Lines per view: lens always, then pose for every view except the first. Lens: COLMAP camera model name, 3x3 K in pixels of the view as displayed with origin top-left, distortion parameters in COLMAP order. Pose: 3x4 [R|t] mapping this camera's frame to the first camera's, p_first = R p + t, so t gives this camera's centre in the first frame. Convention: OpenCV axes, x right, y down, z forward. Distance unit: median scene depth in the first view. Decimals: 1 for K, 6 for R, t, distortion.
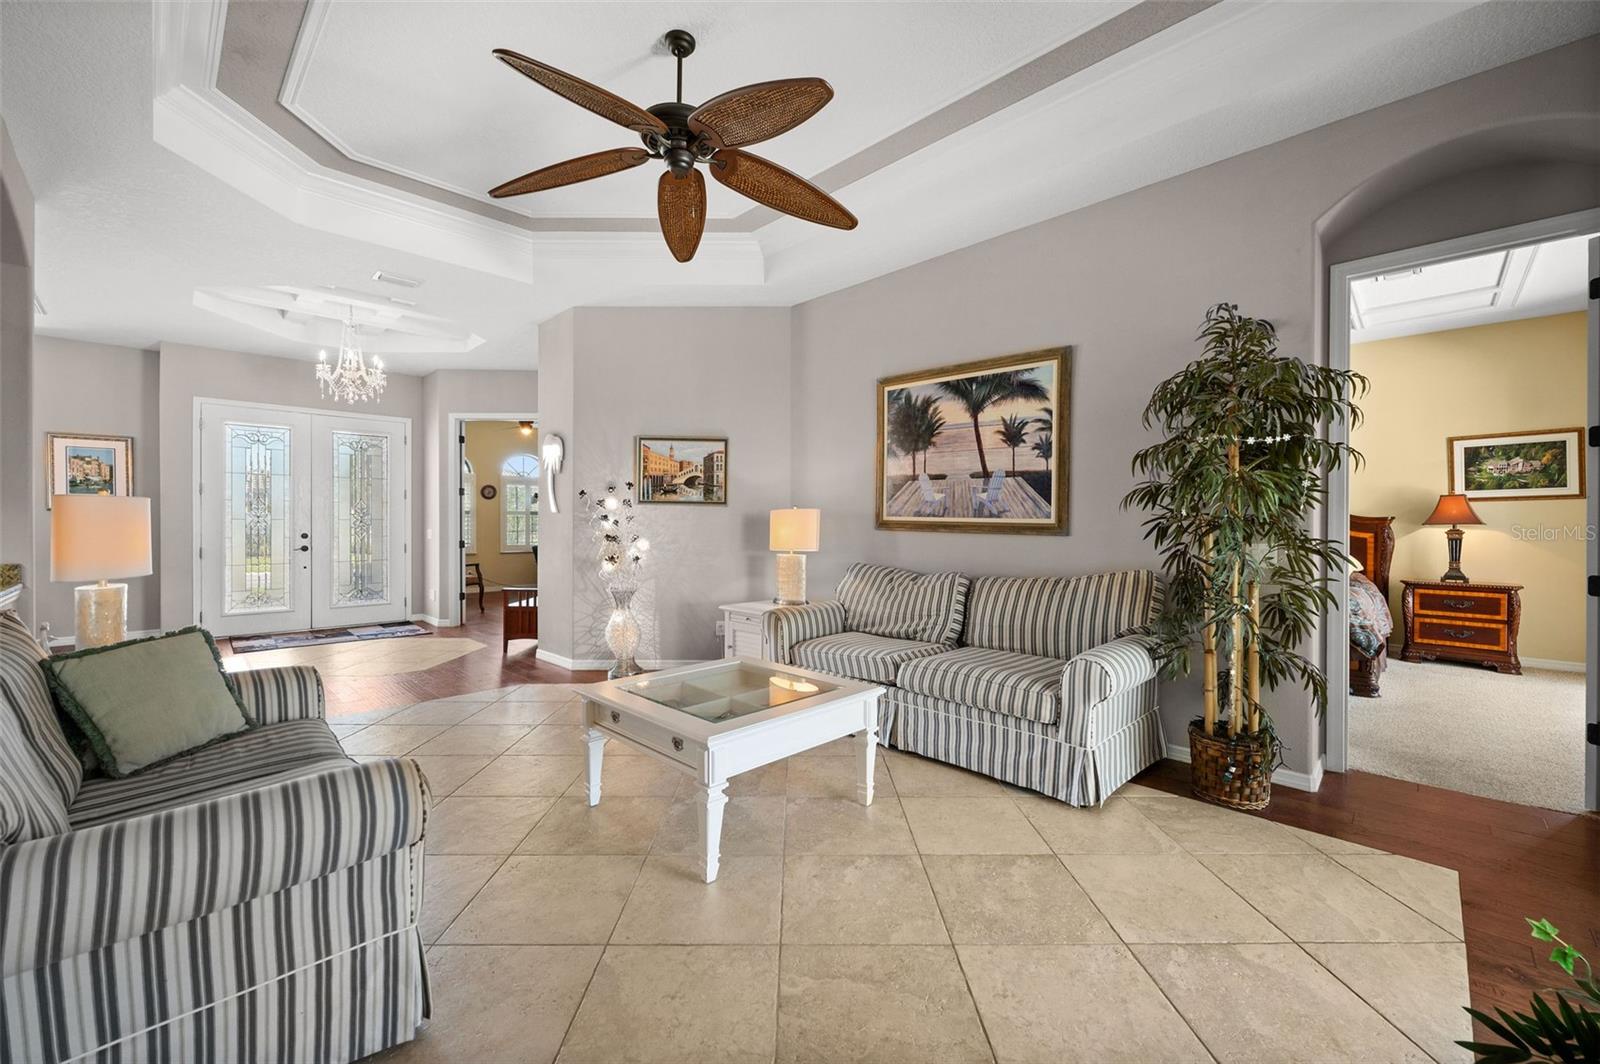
lens RADIAL K [[640.8, 0, 801.4], [0, 640.8, 531.4], [0, 0, 1]] dist [-0.000993, 0.000540]
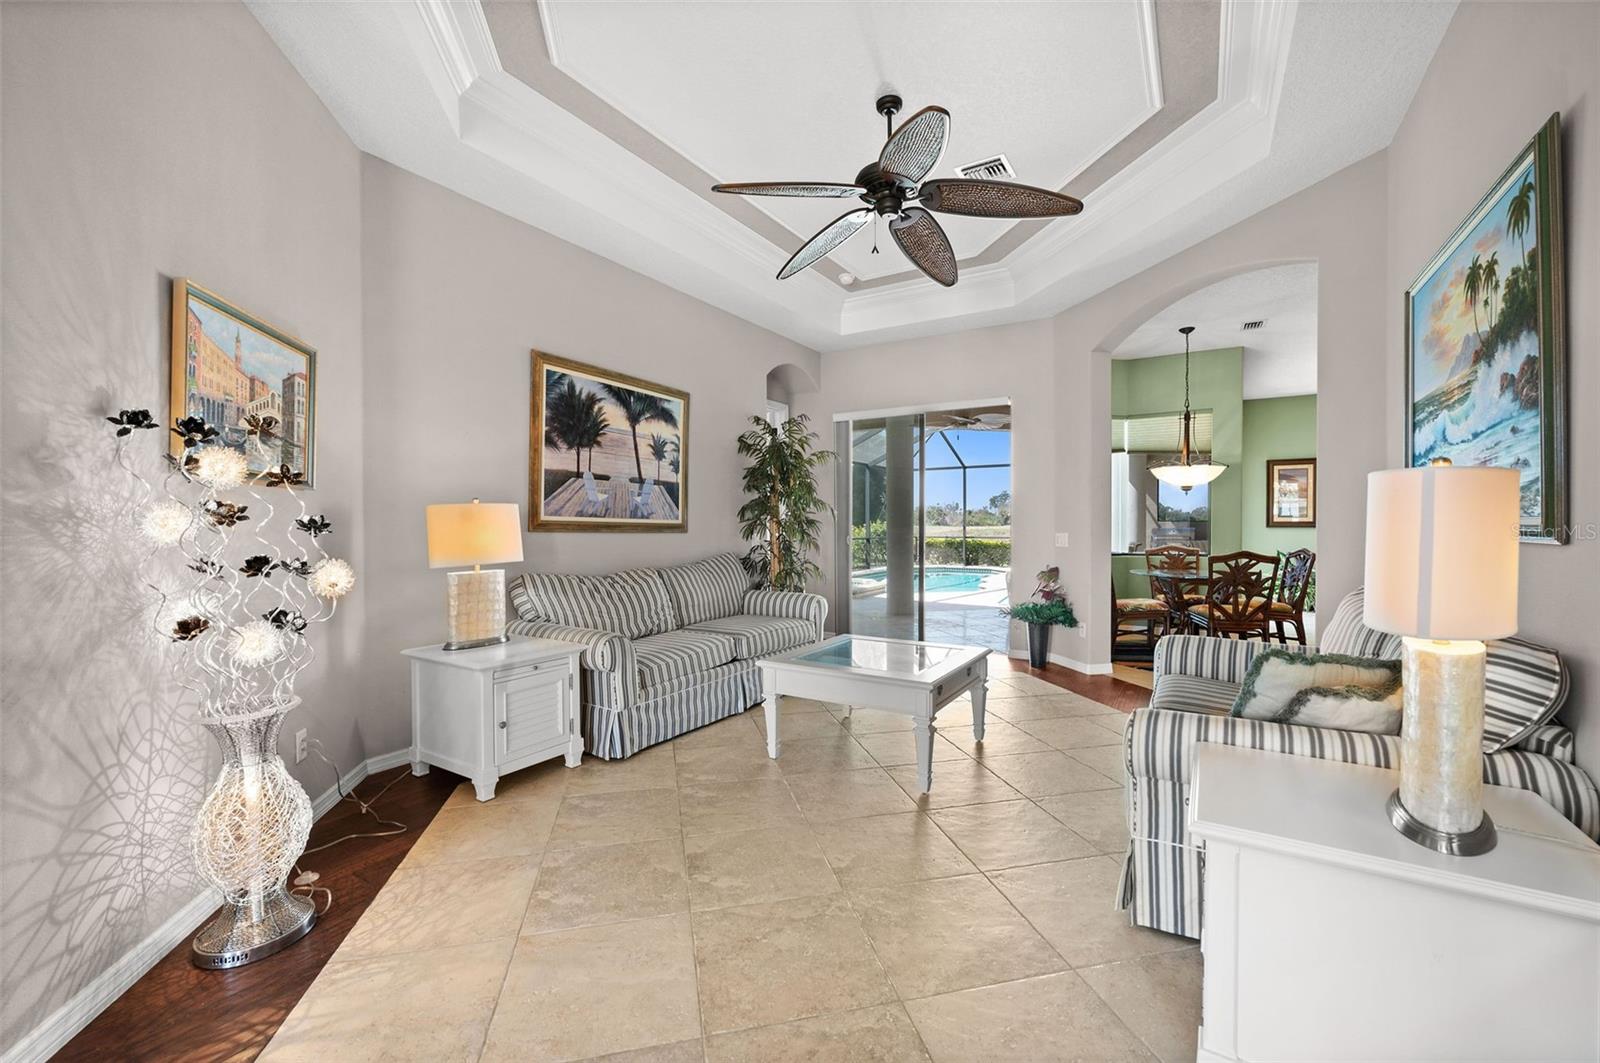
lens RADIAL K [[646.5, 0, 803.9], [0, 646.5, 536.8], [0, 0, 1]] dist [0.000921, 0.000057]
pose [[-0.224152, -0.020036, 0.974348, -0.707863], [0.016453, 0.999568, 0.024340, -0.009808], [-0.974415, 0.021486, -0.223726, 0.775527]]
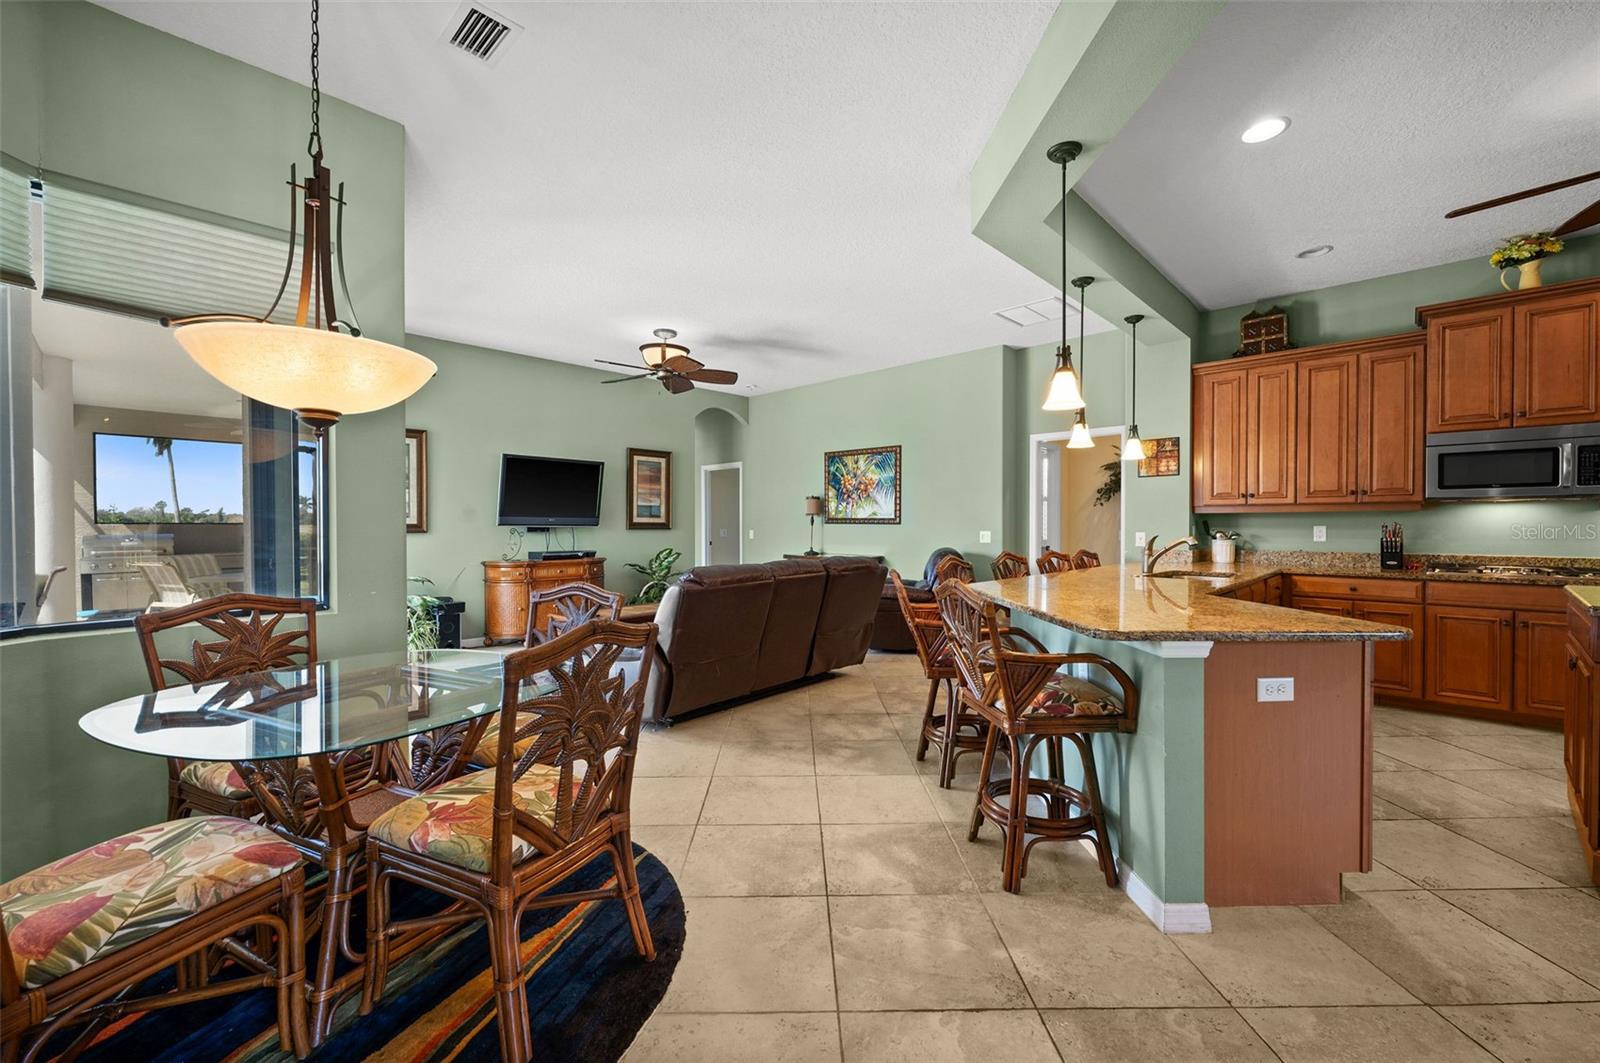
lens RADIAL K [[640.8, 0, 801.4], [0, 640.8, 530.9], [0, 0, 1]] dist [-0.000993, 0.000540]
pose [[-0.999938, -0.000119, -0.011170, 0.013567], [-0.000400, 0.999682, 0.025196, -0.003472], [0.011164, 0.025199, -0.999620, 0.201759]]
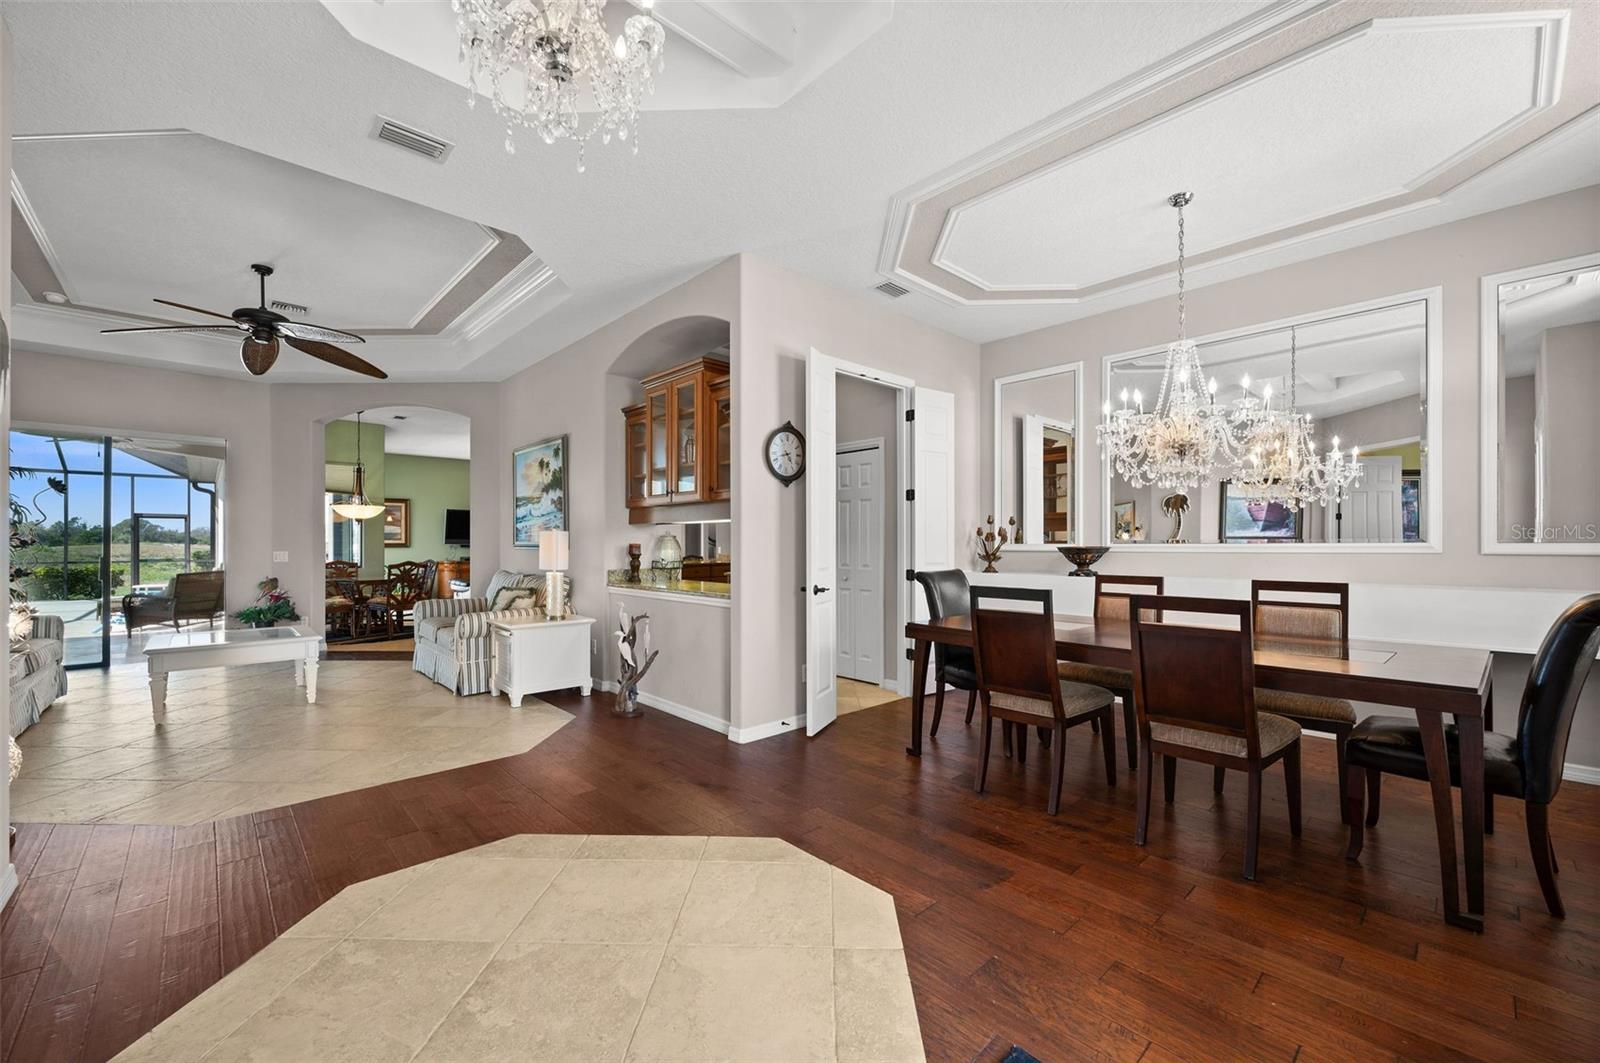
lens RADIAL K [[646.5, 0, 803.9], [0, 646.5, 536.8], [0, 0, 1]] dist [0.000921, 0.000057]
pose [[-0.999195, -0.000304, 0.040128, -0.953187], [-0.000153, 0.999993, 0.003770, -0.020091], [-0.040129, 0.003761, -0.999187, 1.484709]]
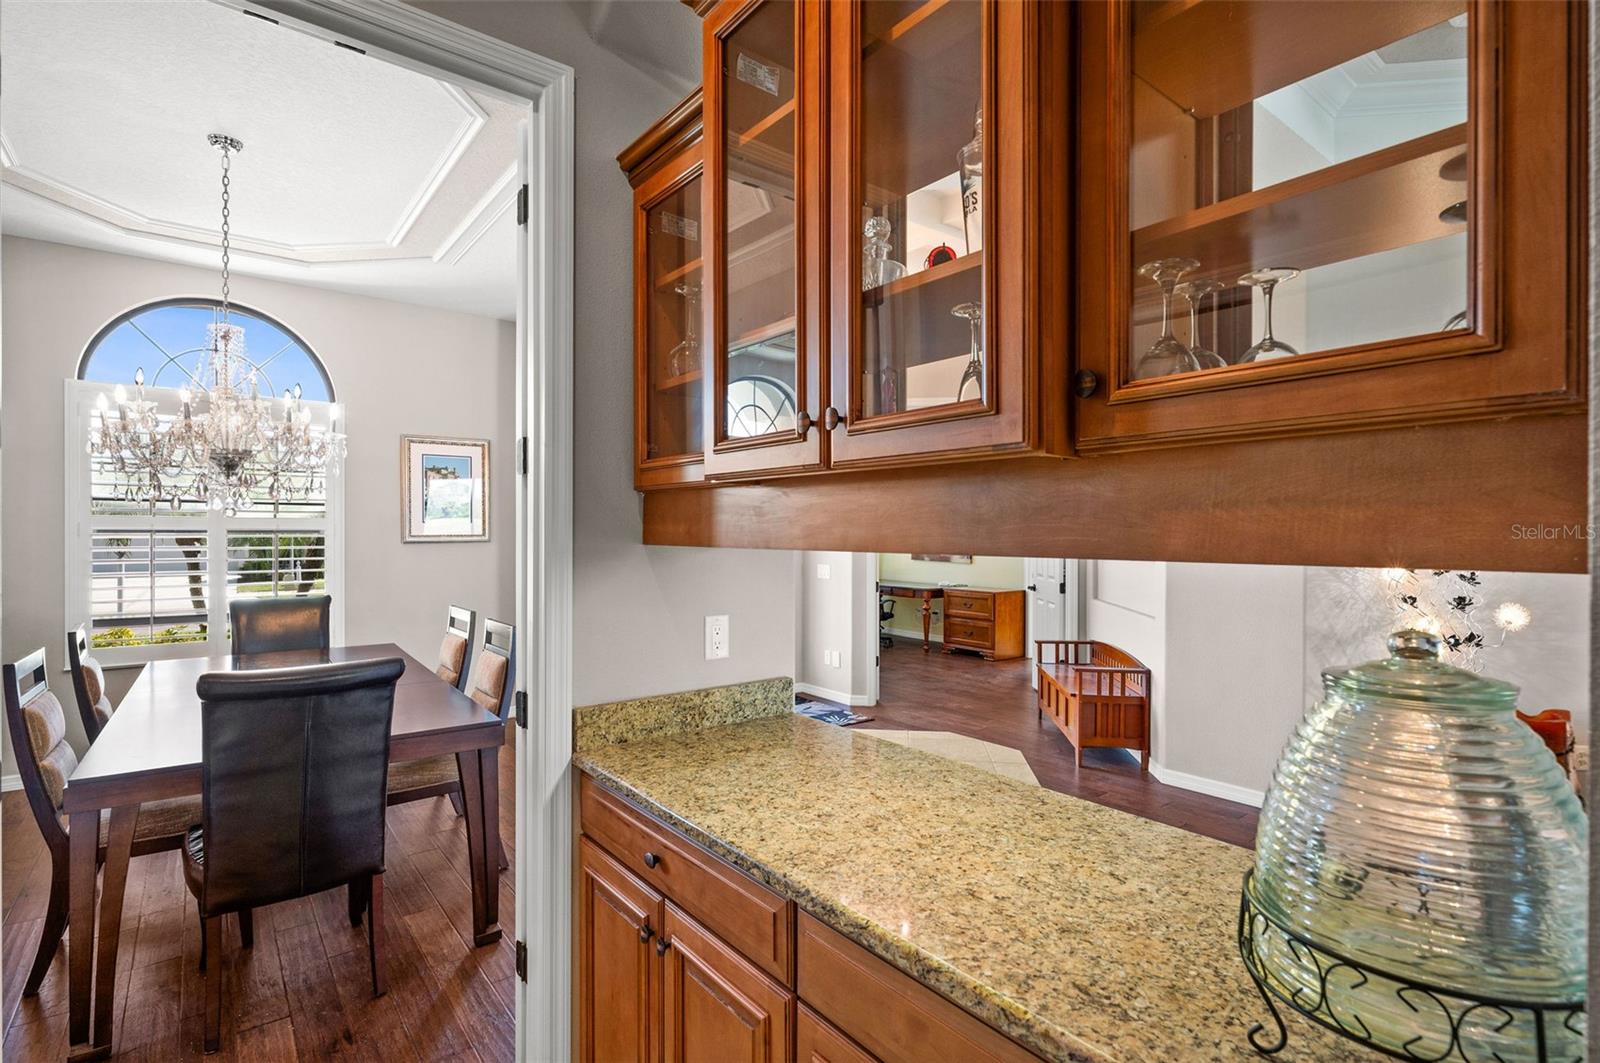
lens RADIAL K [[759.9, 0, 791.3], [0, 759.9, 535.3], [0, 0, 1]] dist [-0.003389, -0.000312]
pose [[0.991628, 0.000526, -0.129127, -0.771547], [-0.001739, 0.999955, -0.009275, -0.041580], [0.129116, 0.009422, 0.991585, 0.253569]]
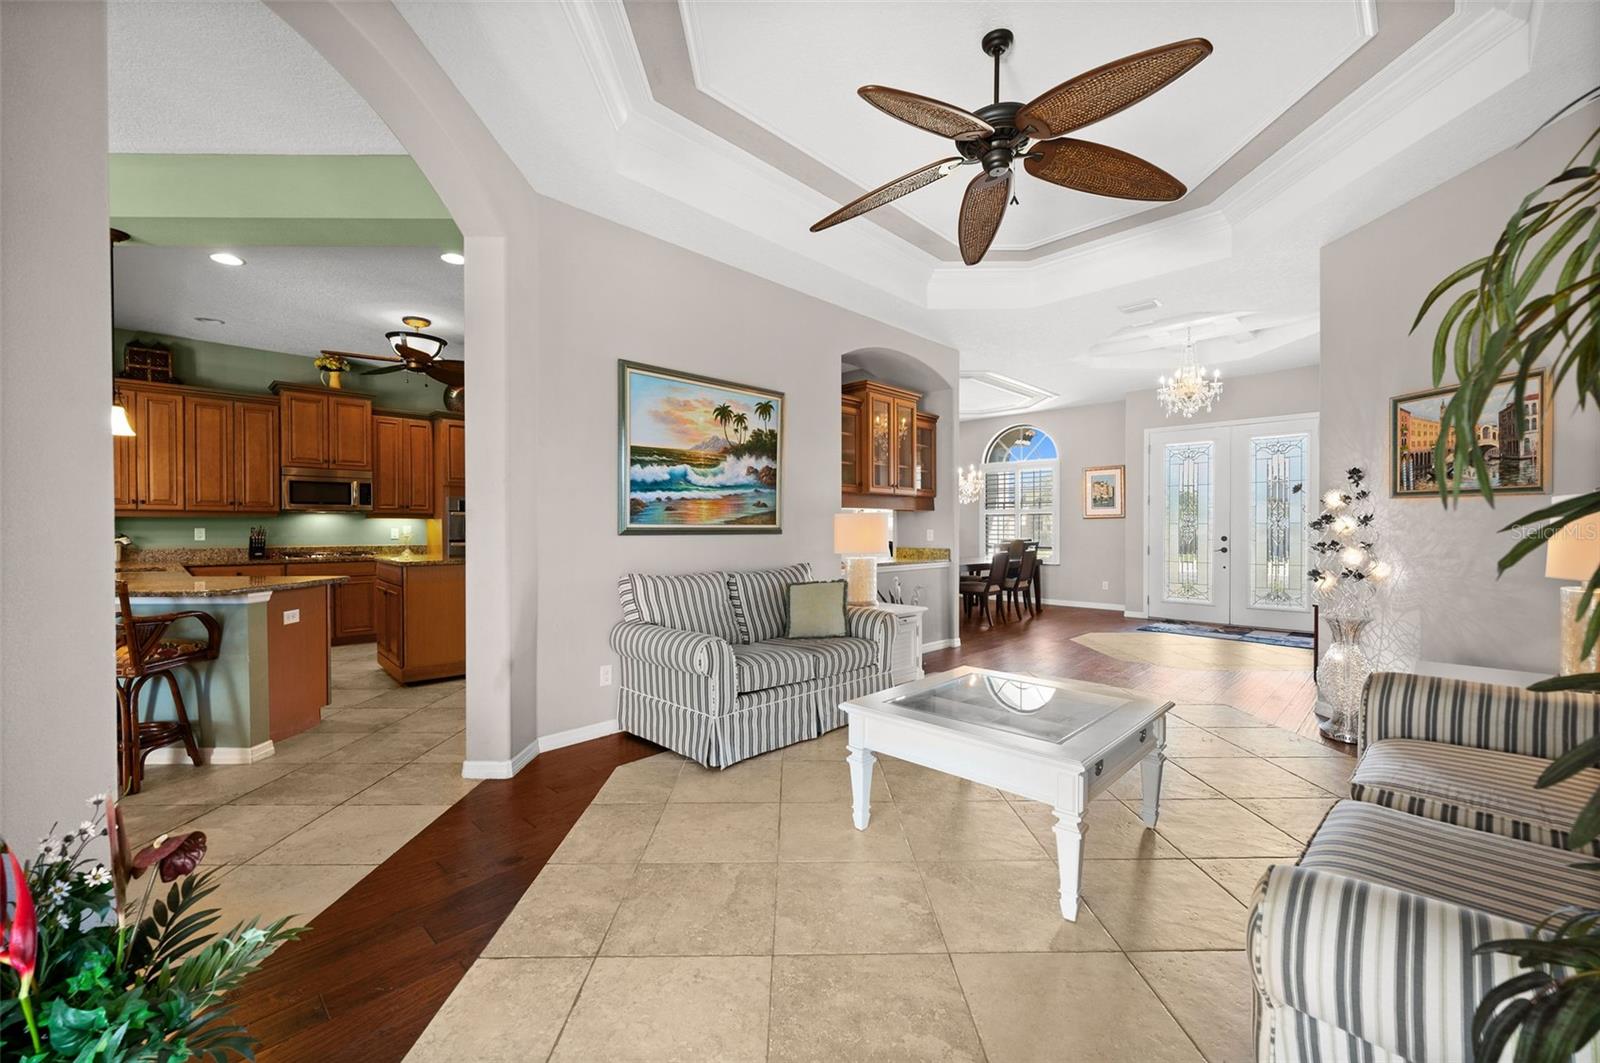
lens RADIAL K [[640.8, 0, 801.4], [0, 640.8, 530.9], [0, 0, 1]] dist [-0.000993, 0.000540]
pose [[0.005745, 0.004862, -0.999972, 0.441650], [-0.012912, 0.999905, 0.004787, -0.002425], [0.999900, 0.012884, 0.005807, 0.379842]]
